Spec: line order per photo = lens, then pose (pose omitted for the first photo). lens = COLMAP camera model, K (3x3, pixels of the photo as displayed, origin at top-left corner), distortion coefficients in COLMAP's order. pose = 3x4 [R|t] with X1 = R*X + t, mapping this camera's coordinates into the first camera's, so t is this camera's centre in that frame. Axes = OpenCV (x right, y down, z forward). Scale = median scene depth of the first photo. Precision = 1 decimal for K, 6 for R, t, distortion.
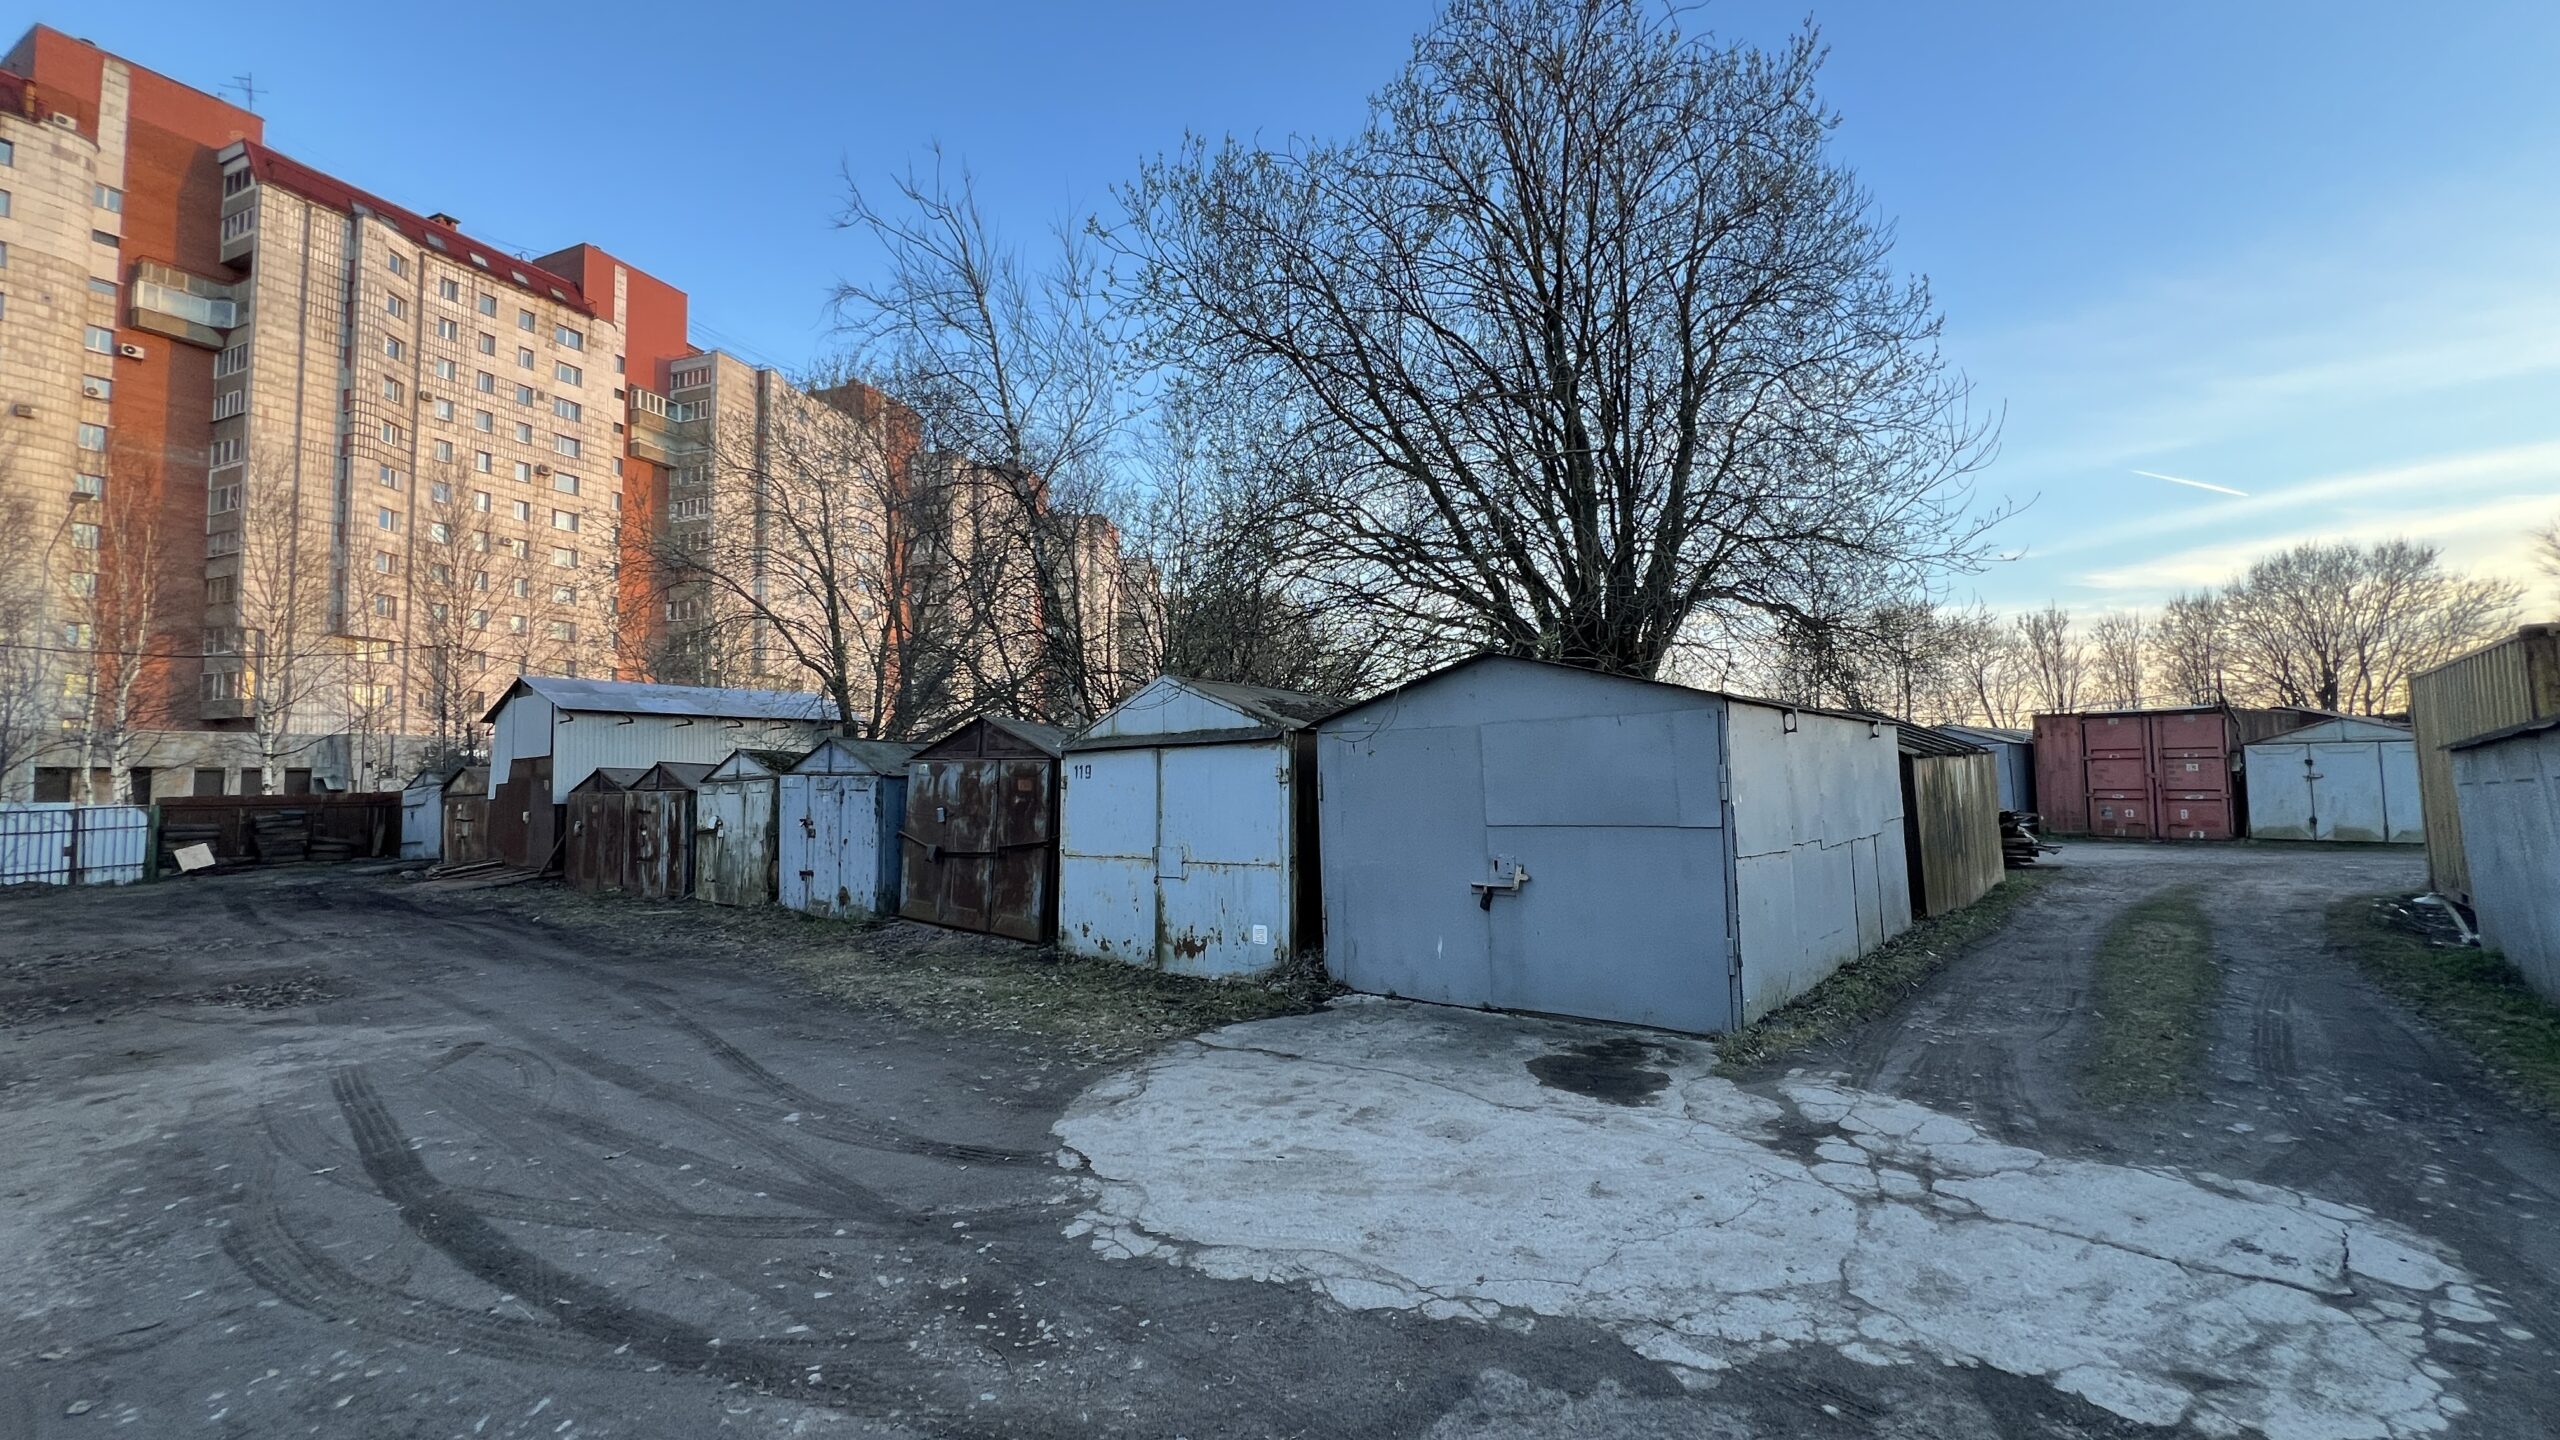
lens RADIAL K [[1029.7, 0, 1285.5], [0, 1029.7, 712.4], [0, 0, 1]] dist [0.001230, -0.000198]
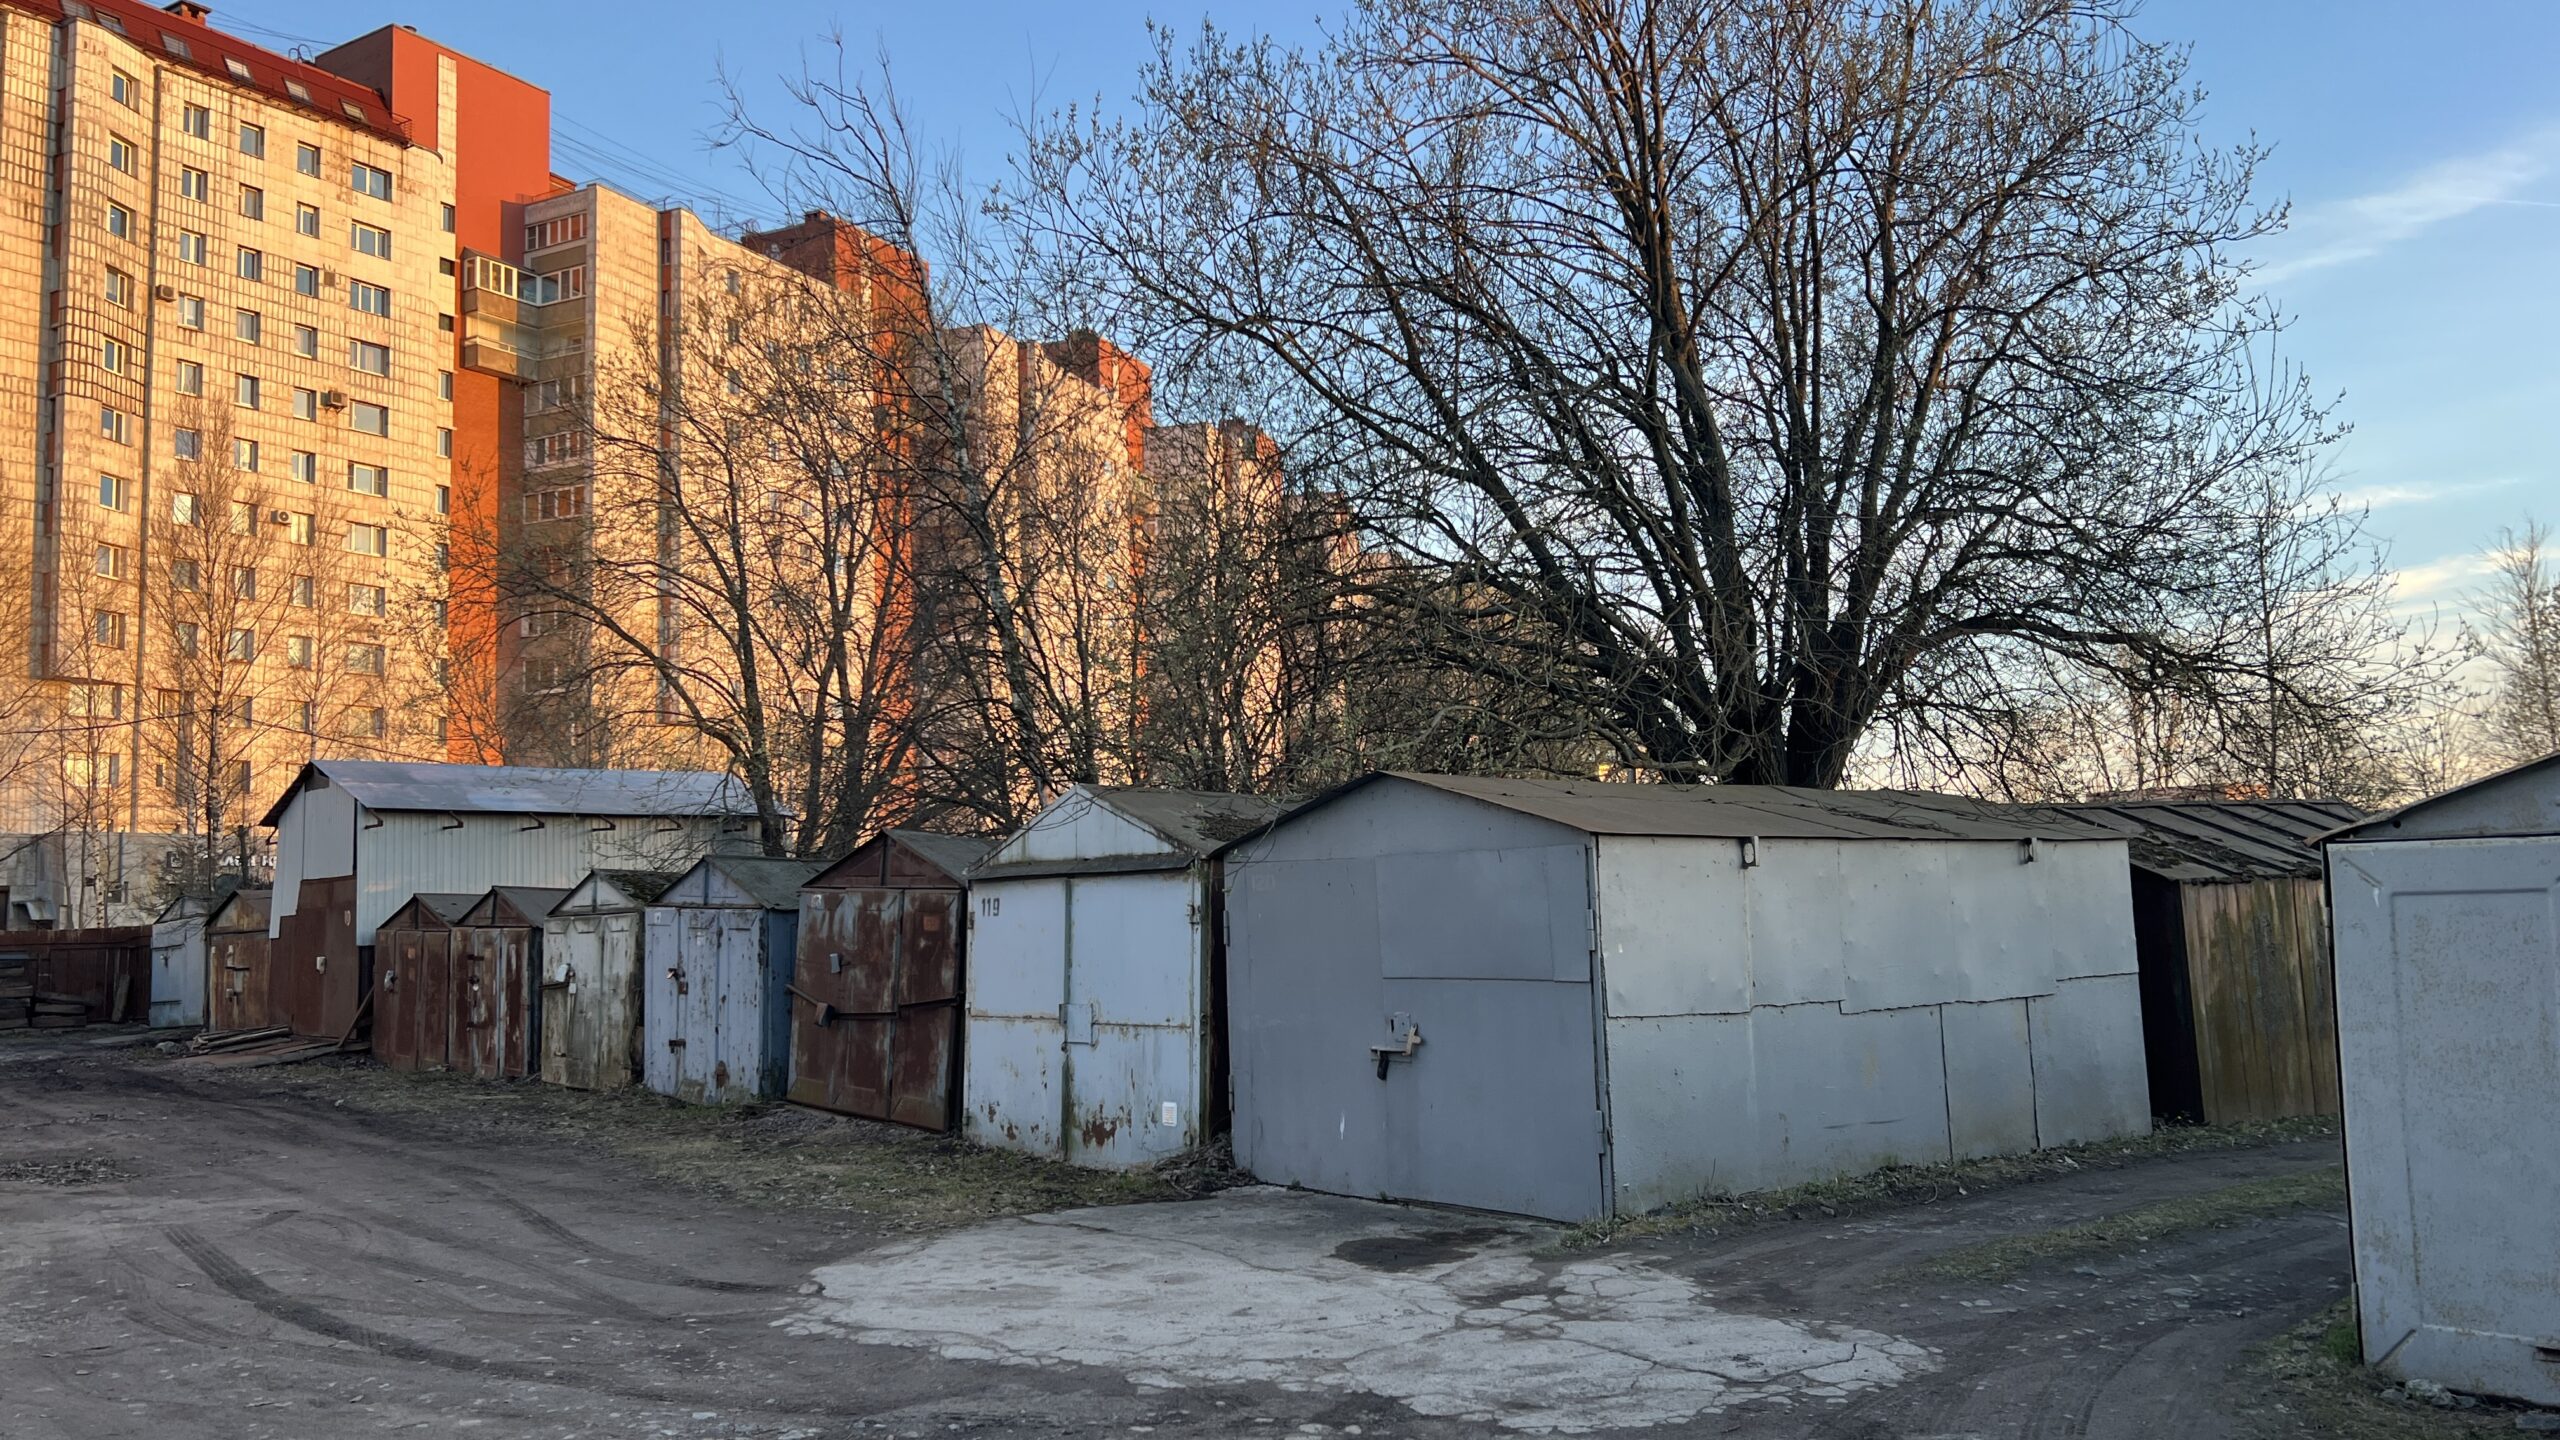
lens RADIAL K [[1954.6, 0, 1280.0], [0, 1954.6, 720.0], [0, 0, 1]] dist [0.061373, -0.058497]
pose [[0.984207, -0.018241, -0.176080, 0.167346], [0.014219, 0.999609, -0.024078, -0.026557], [0.176450, 0.021194, 0.984081, -0.245858]]
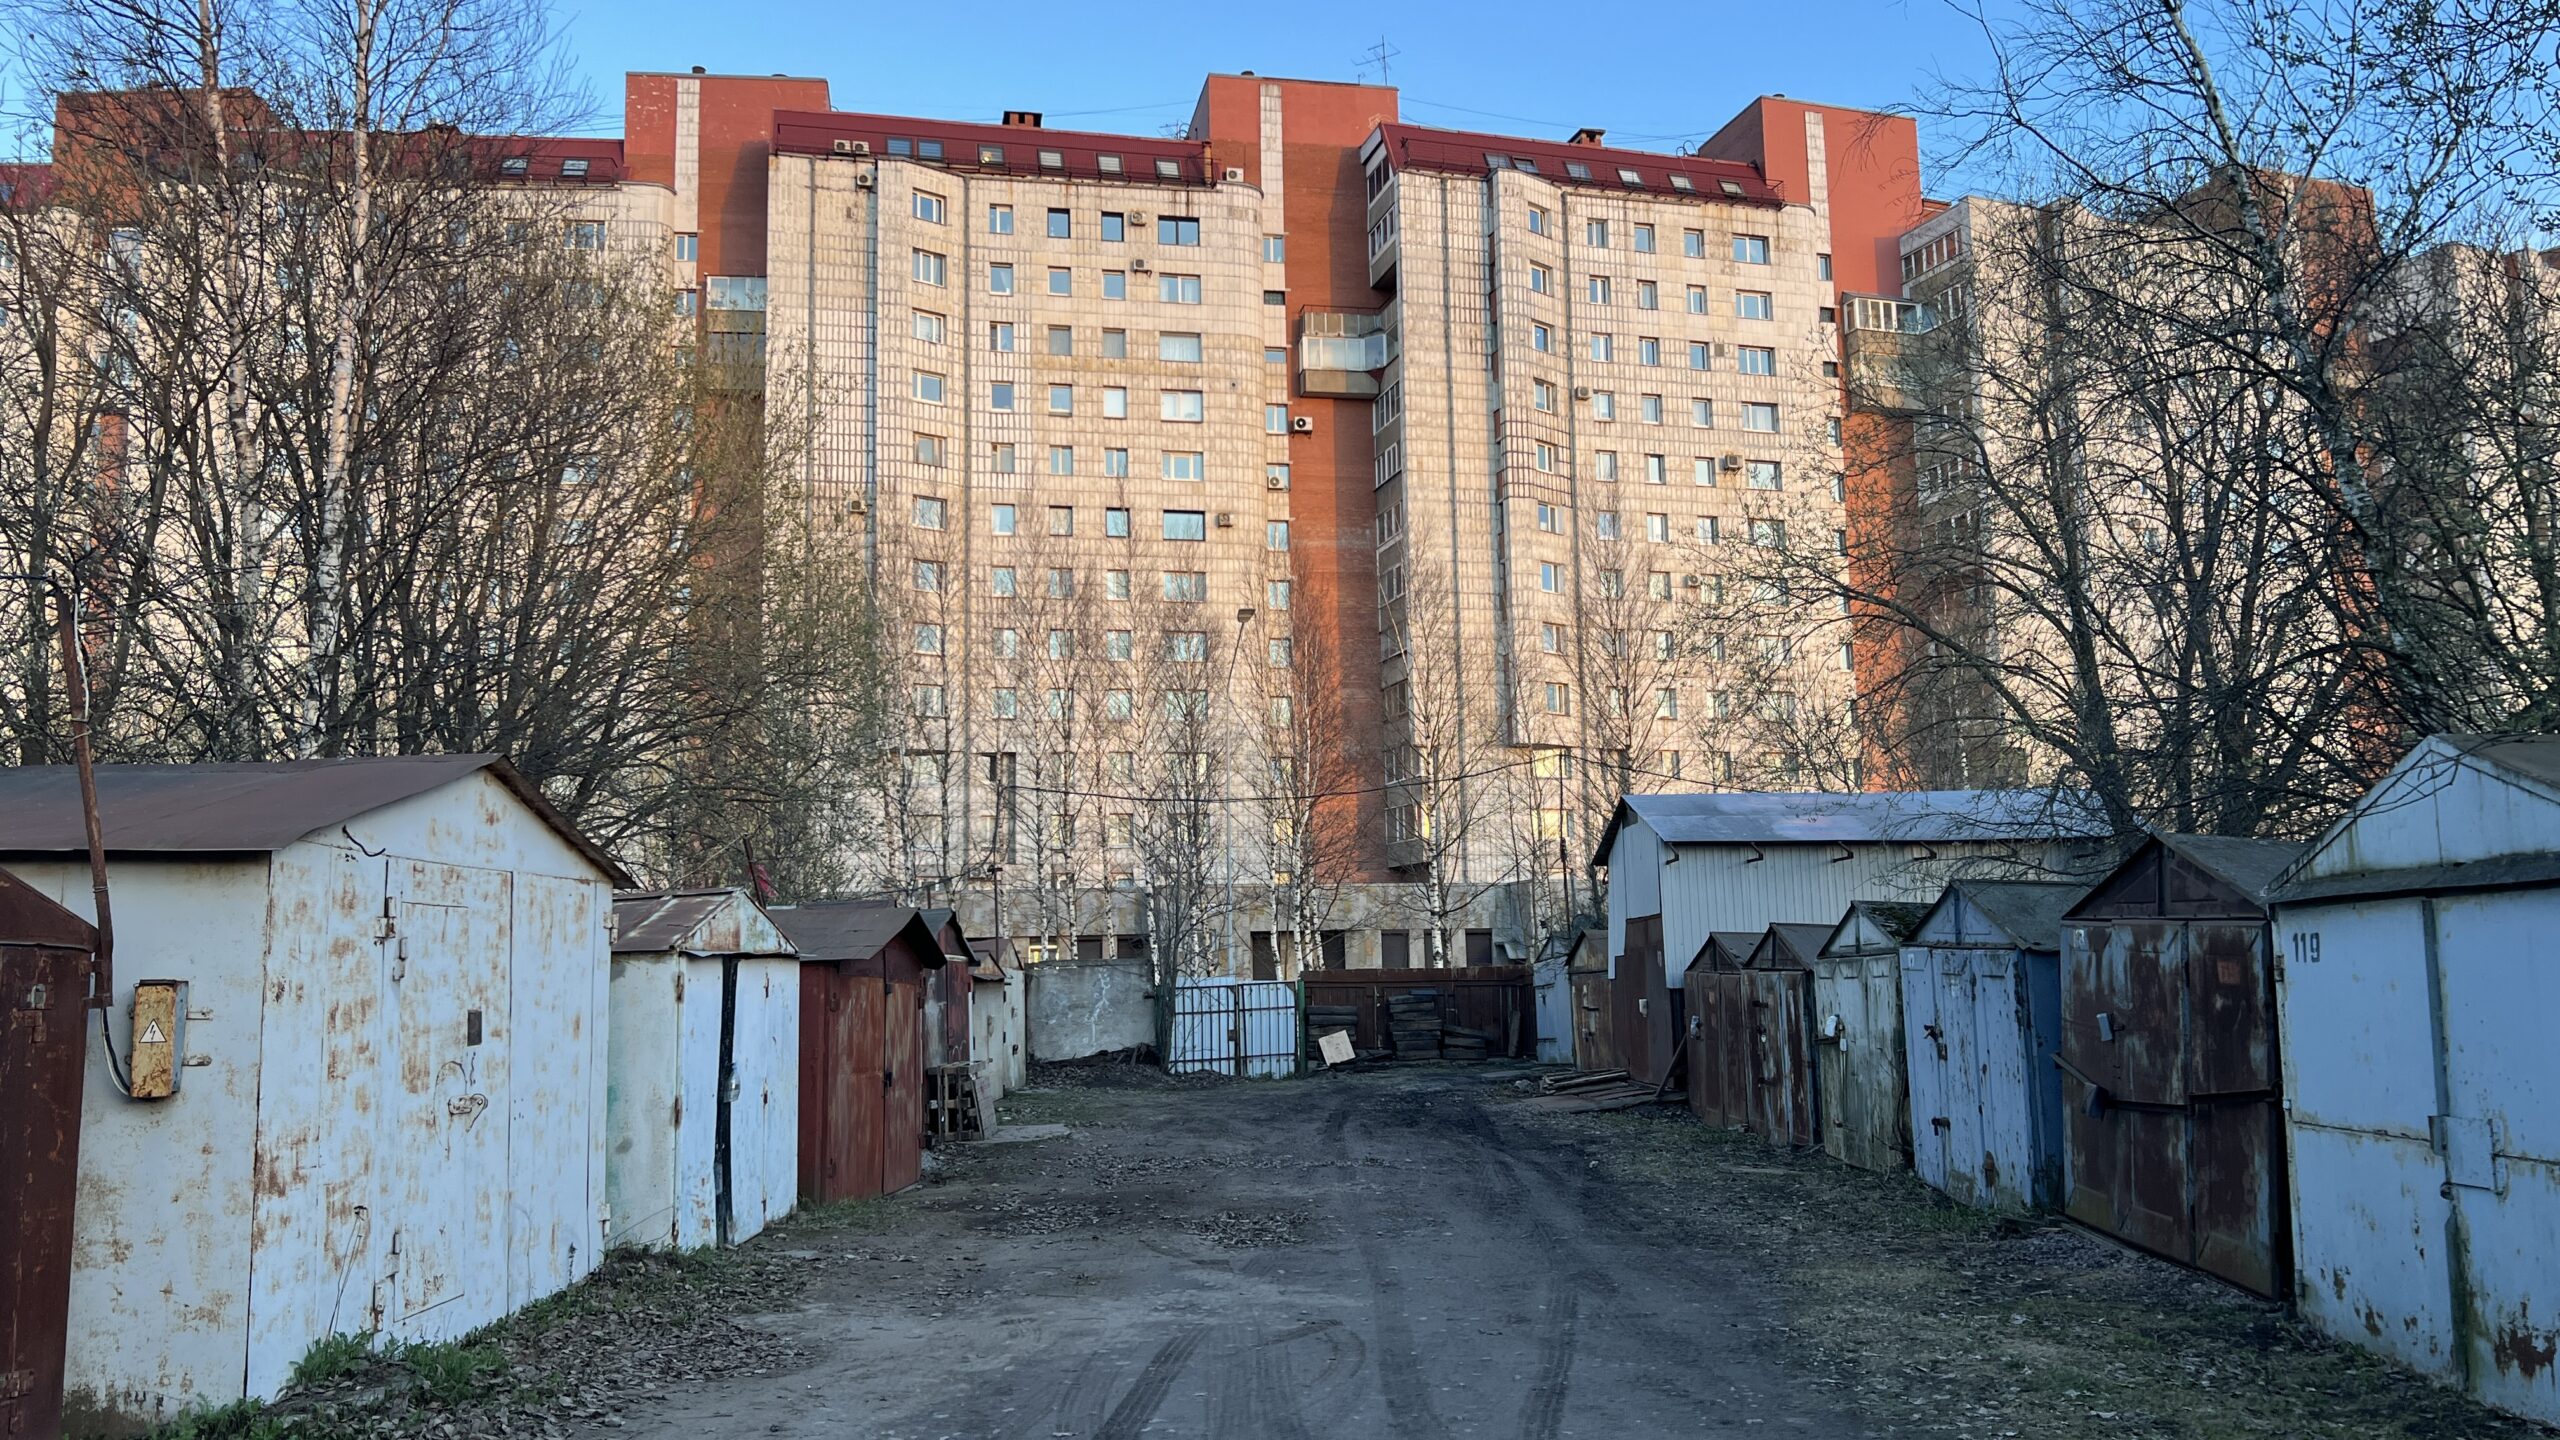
lens RADIAL K [[1936.4, 0, 1245.8], [0, 1936.4, 715.2], [0, 0, 1]] dist [0.085892, -0.095985]
pose [[0.614323, -0.097483, -0.783010, 0.136987], [0.059380, 0.995237, -0.077318, -0.004917], [0.786817, 0.001003, 0.617186, 0.027653]]
